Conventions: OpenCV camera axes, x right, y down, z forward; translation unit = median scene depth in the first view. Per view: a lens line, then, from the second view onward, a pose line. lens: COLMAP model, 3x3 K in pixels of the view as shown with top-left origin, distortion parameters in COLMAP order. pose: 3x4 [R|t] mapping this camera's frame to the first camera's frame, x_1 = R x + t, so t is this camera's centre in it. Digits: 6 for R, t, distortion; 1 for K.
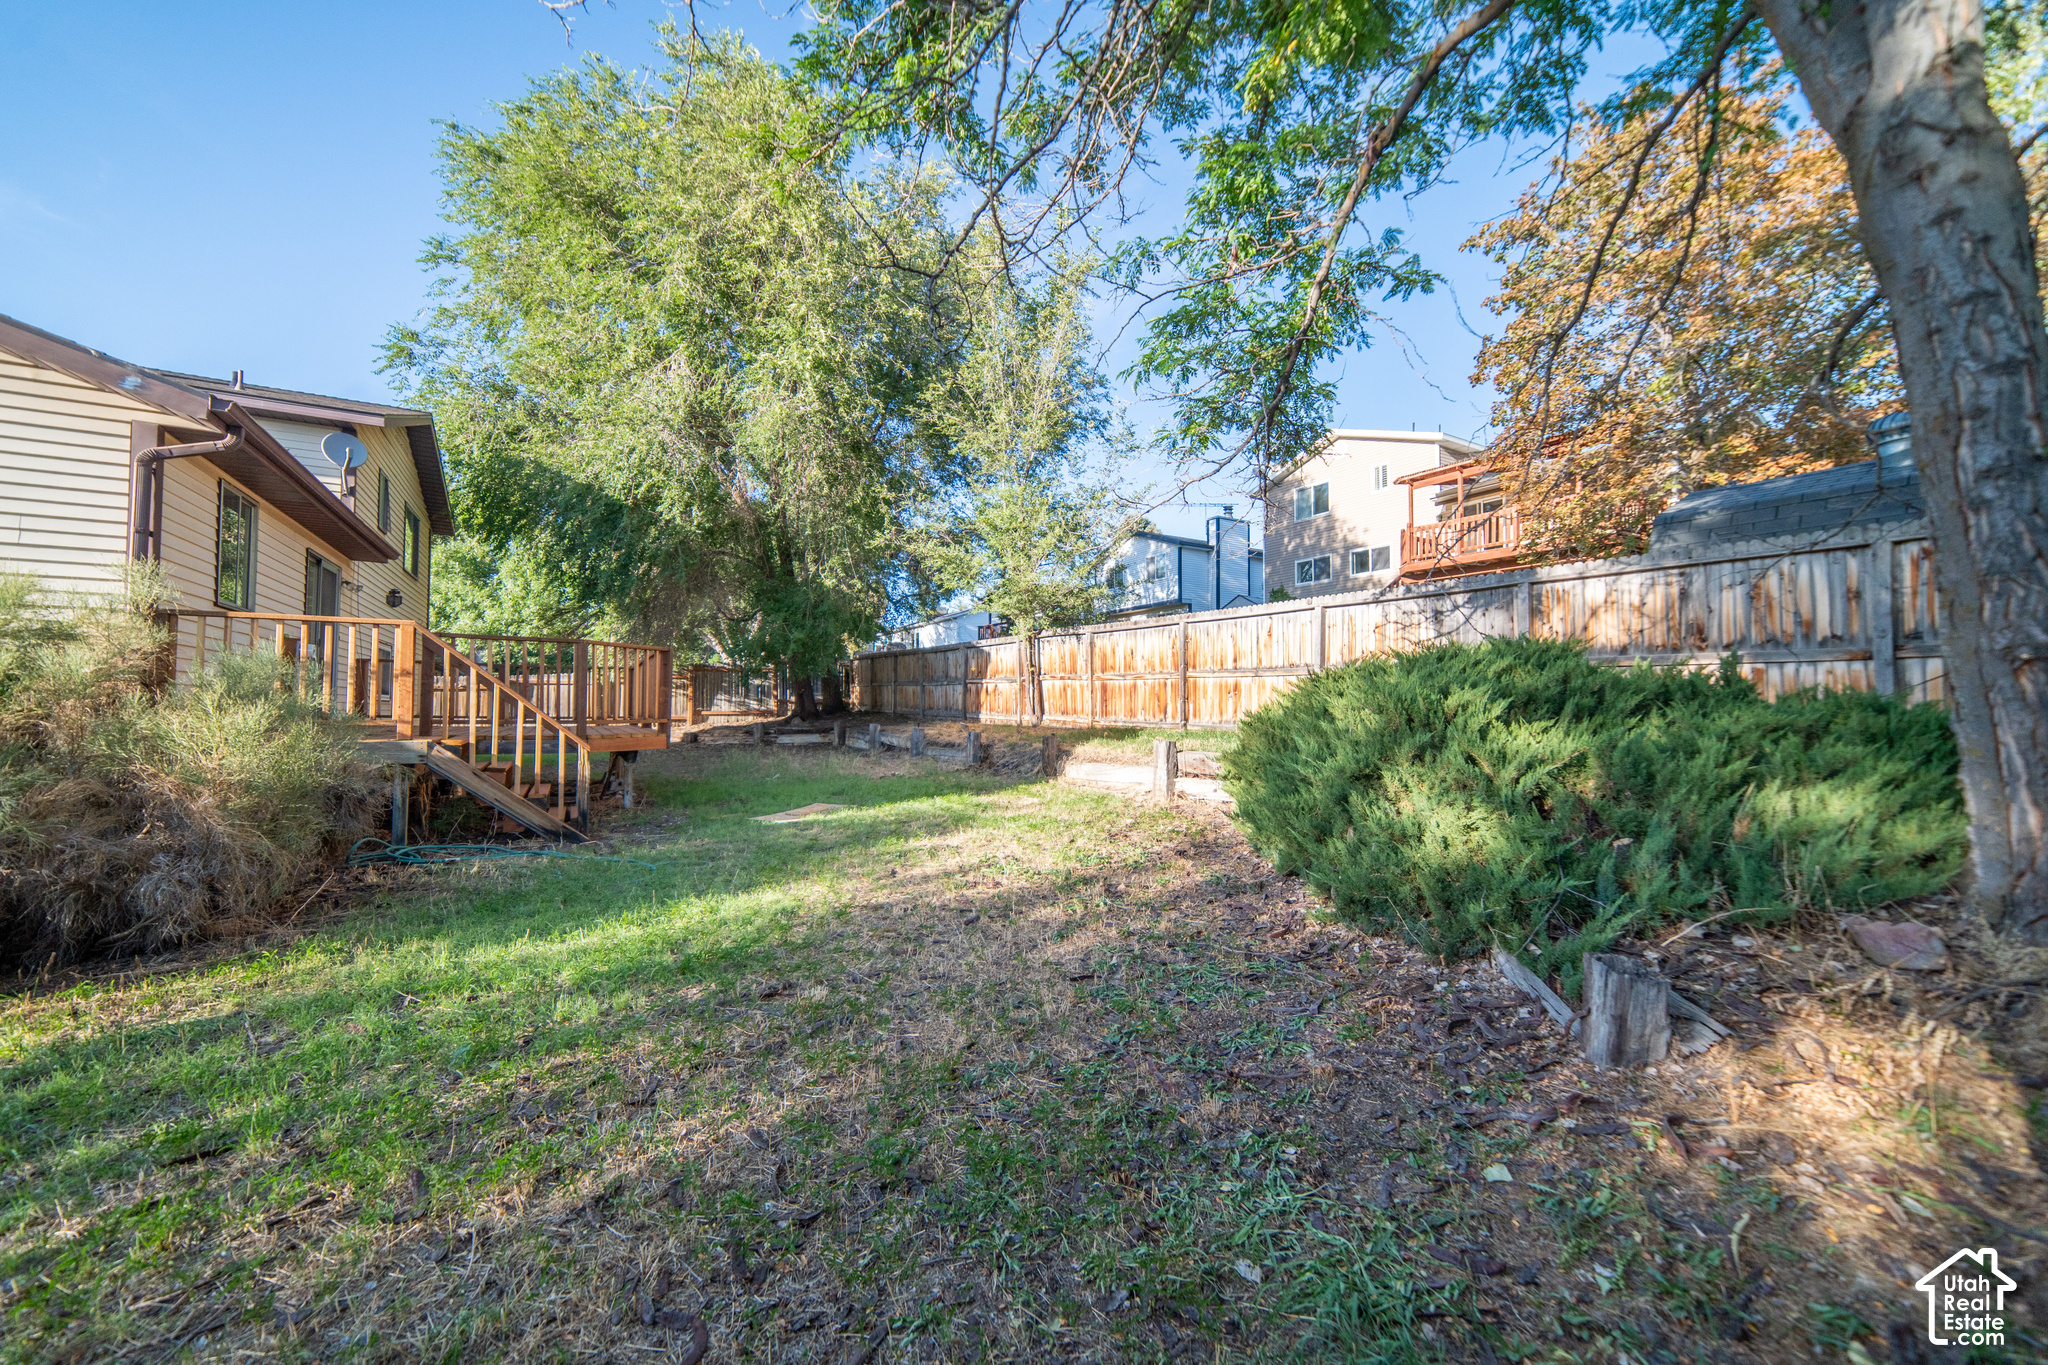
lens RADIAL K [[790.9, 0, 1021.4], [0, 790.9, 686.2], [0, 0, 1]] dist [-0.022802, 0.008330]
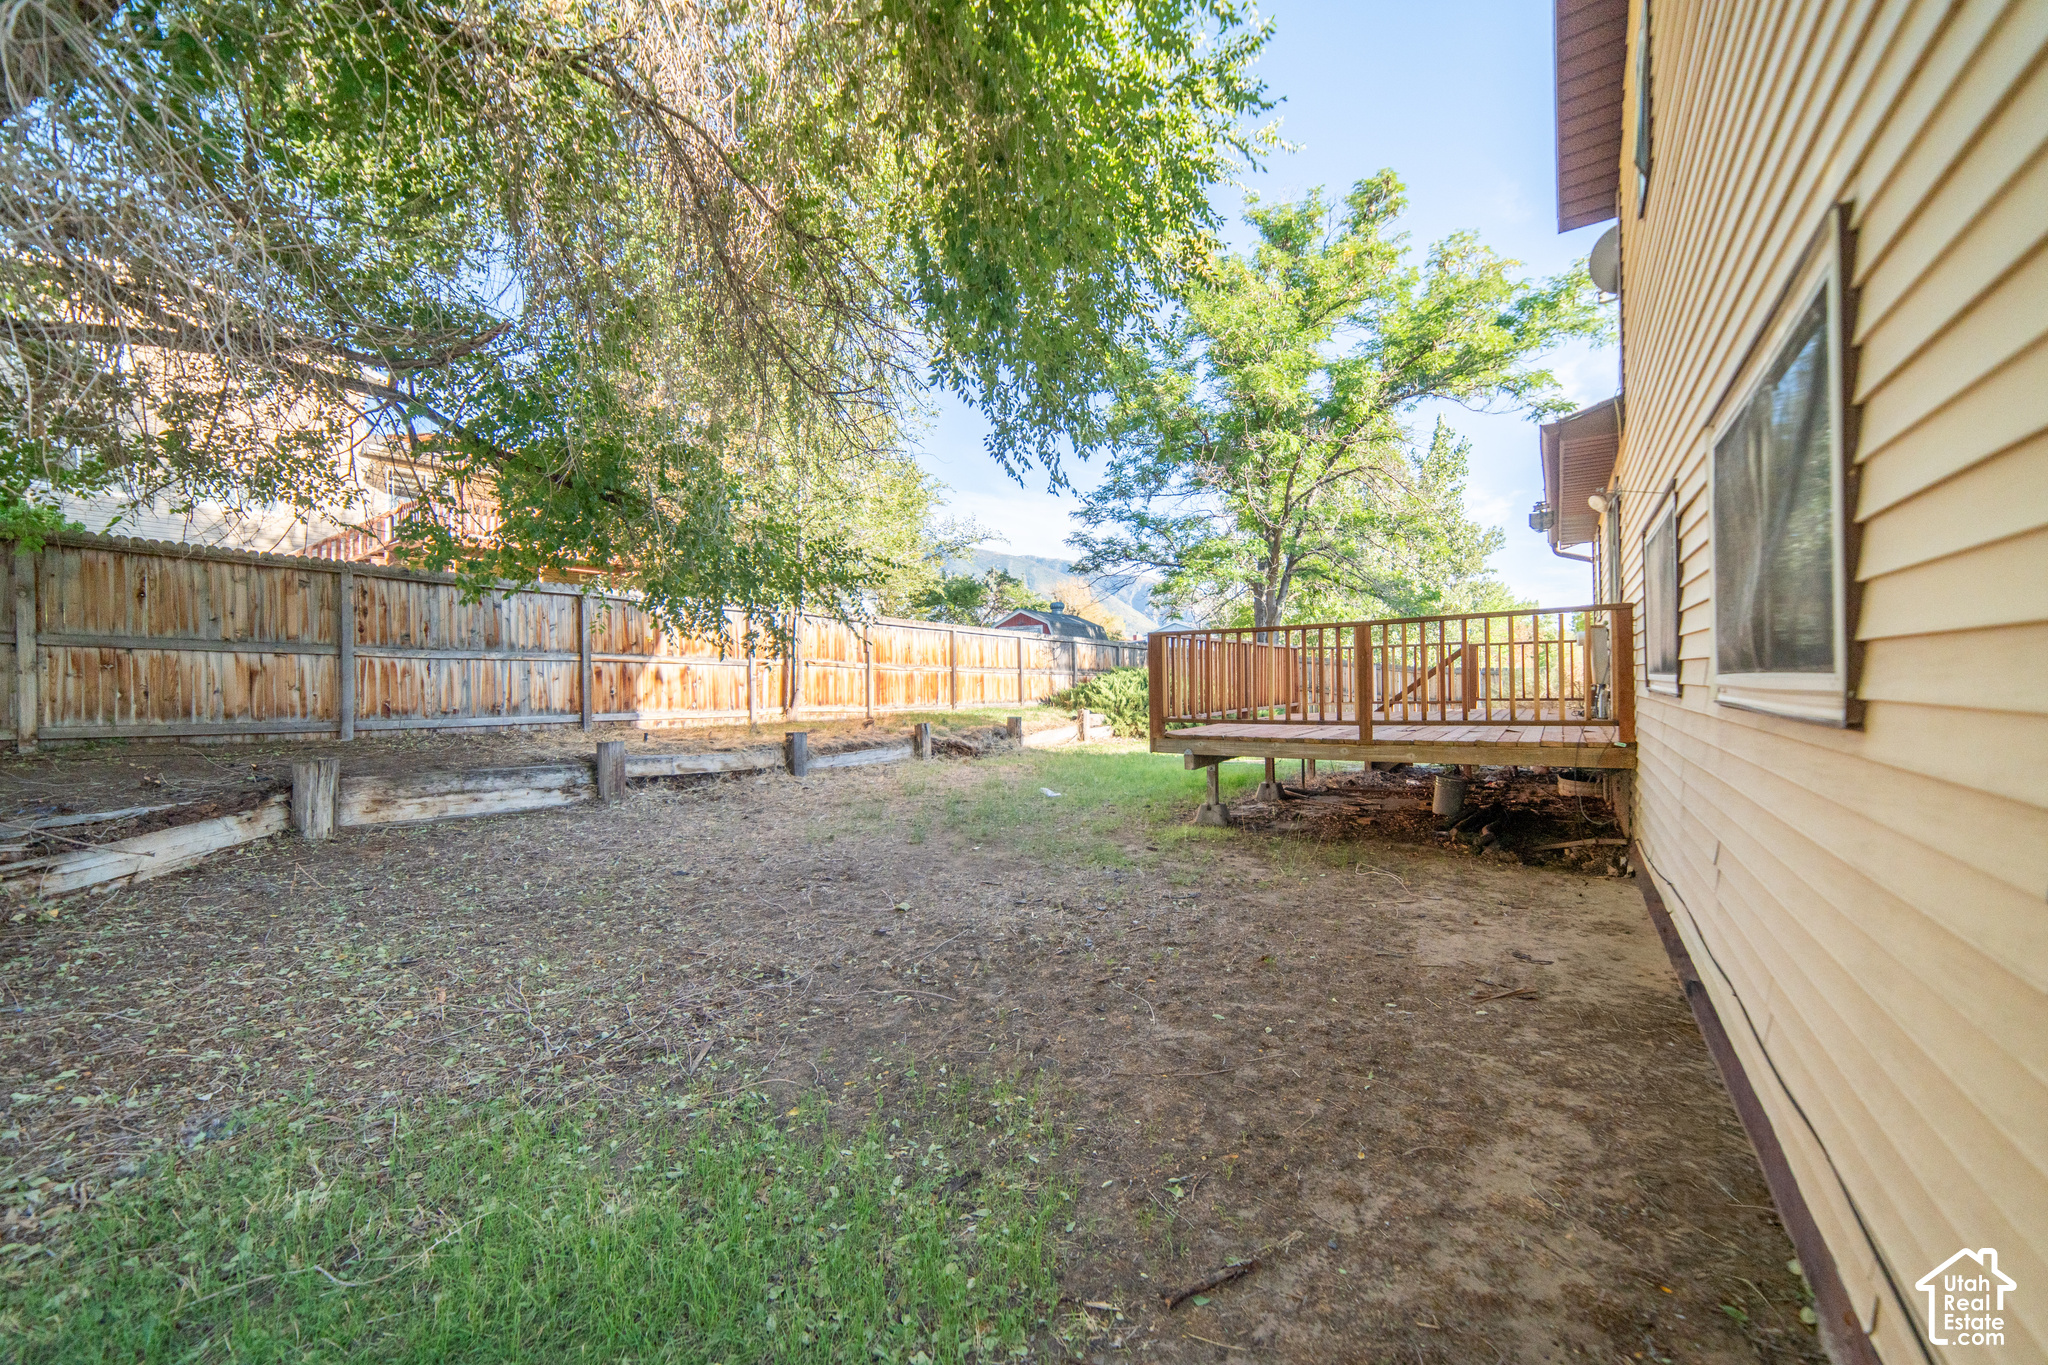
lens RADIAL K [[793.1, 0, 1025.6], [0, 793.1, 678.4], [0, 0, 1]] dist [-0.021574, 0.010036]
pose [[-0.439181, 0.008243, 0.898361, -0.172994], [-0.011765, 0.999819, -0.014926, 0.003332], [-0.898321, -0.017125, -0.439005, 0.241256]]
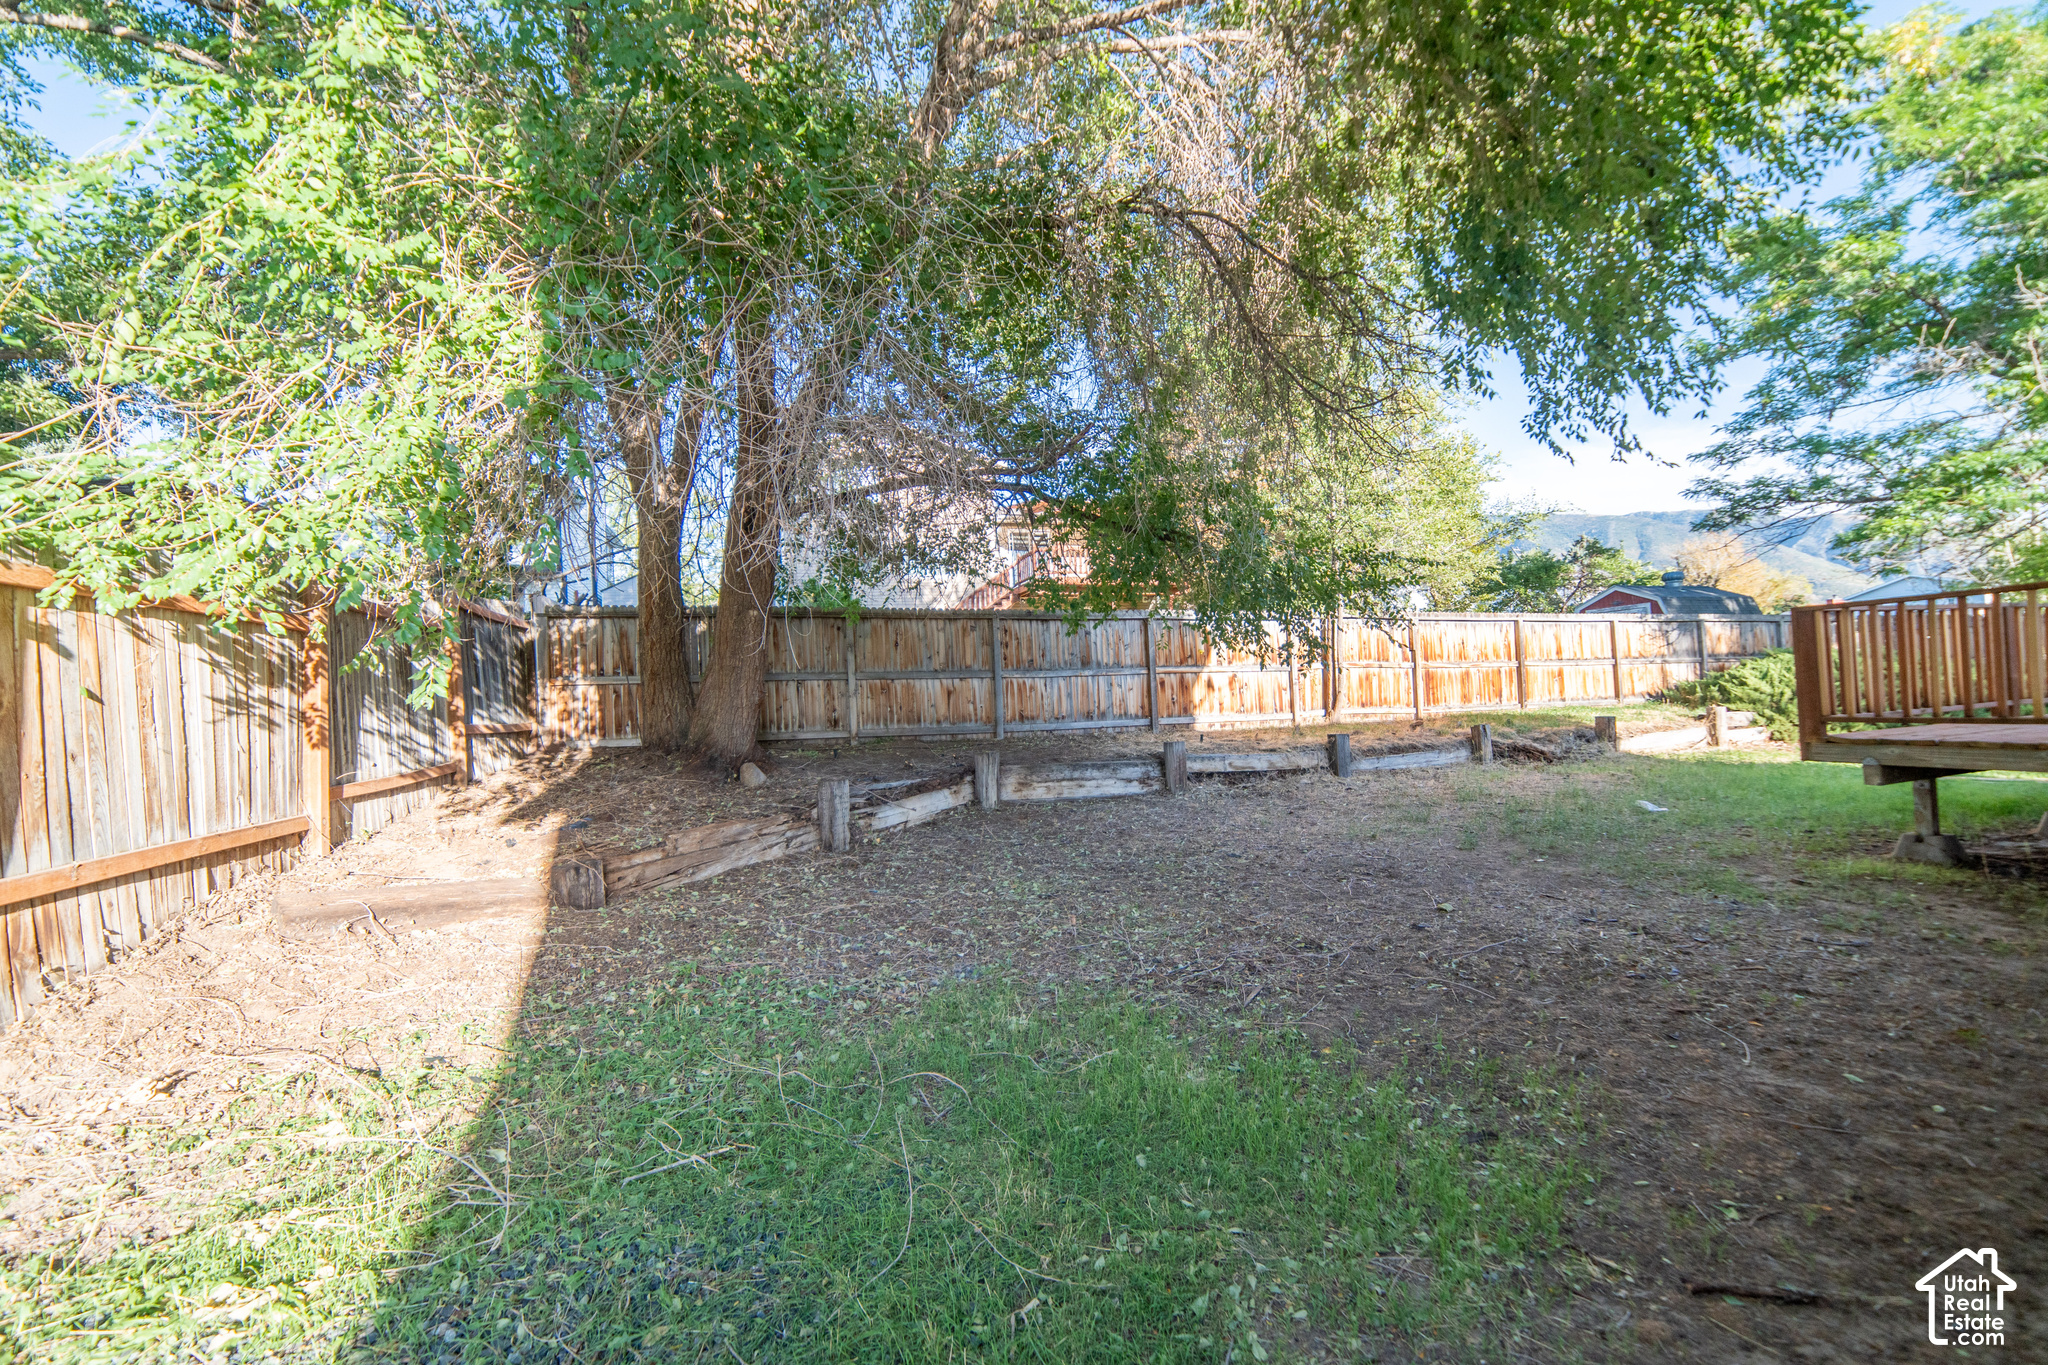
lens RADIAL K [[790.9, 0, 1021.4], [0, 790.9, 686.2], [0, 0, 1]] dist [-0.022802, 0.008330]
pose [[0.214291, 0.006331, 0.976749, -0.181159], [0.019728, 0.999747, -0.010808, 0.002982], [-0.976571, 0.021586, 0.214112, 0.241339]]
